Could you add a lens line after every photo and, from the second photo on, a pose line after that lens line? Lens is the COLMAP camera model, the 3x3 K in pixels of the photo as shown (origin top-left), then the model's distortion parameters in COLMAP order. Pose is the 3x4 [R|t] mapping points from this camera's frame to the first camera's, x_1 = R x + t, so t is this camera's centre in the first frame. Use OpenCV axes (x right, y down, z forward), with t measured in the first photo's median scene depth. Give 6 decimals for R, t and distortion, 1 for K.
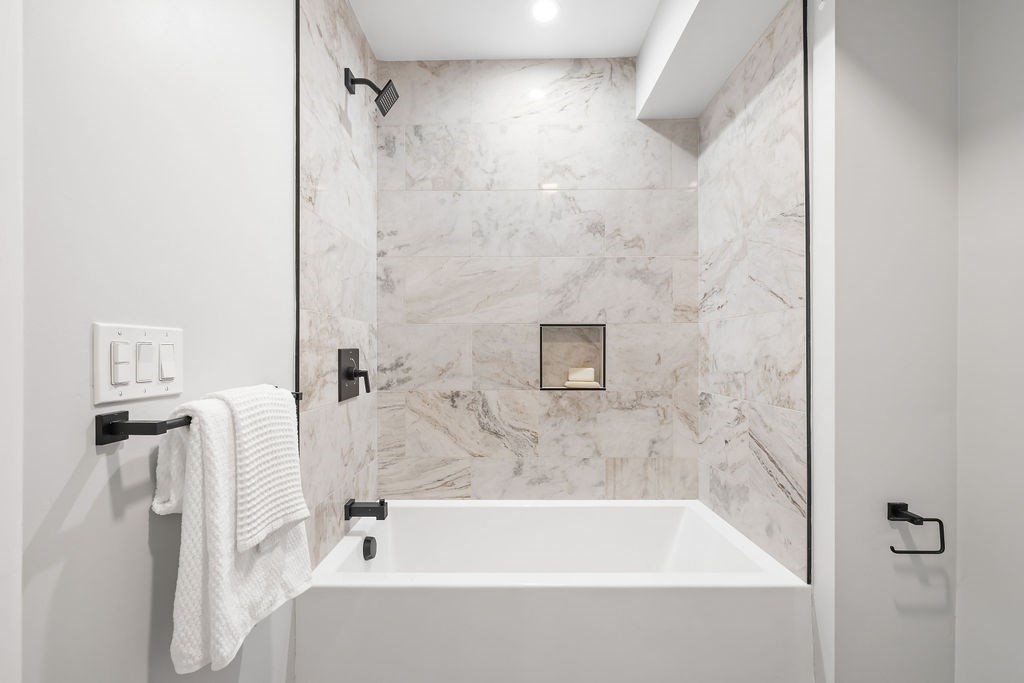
lens RADIAL K [[431.0, 0, 515.8], [0, 431.0, 349.7], [0, 0, 1]] dist [0.000794, 0.001078]
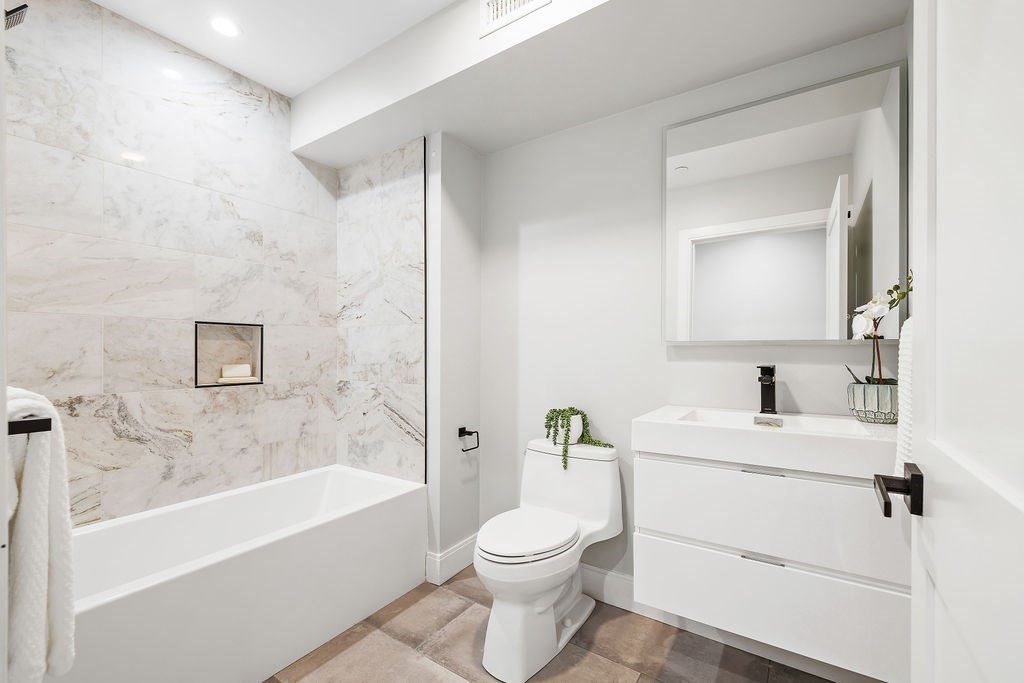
lens RADIAL K [[434.1, 0, 511.7], [0, 434.1, 348.4], [0, 0, 1]] dist [0.003677, 0.000093]
pose [[0.544201, 0.006339, 0.838931, -0.386881], [-0.005597, 0.999977, -0.003925, 0.002969], [-0.838936, -0.002560, 0.544223, -0.152738]]
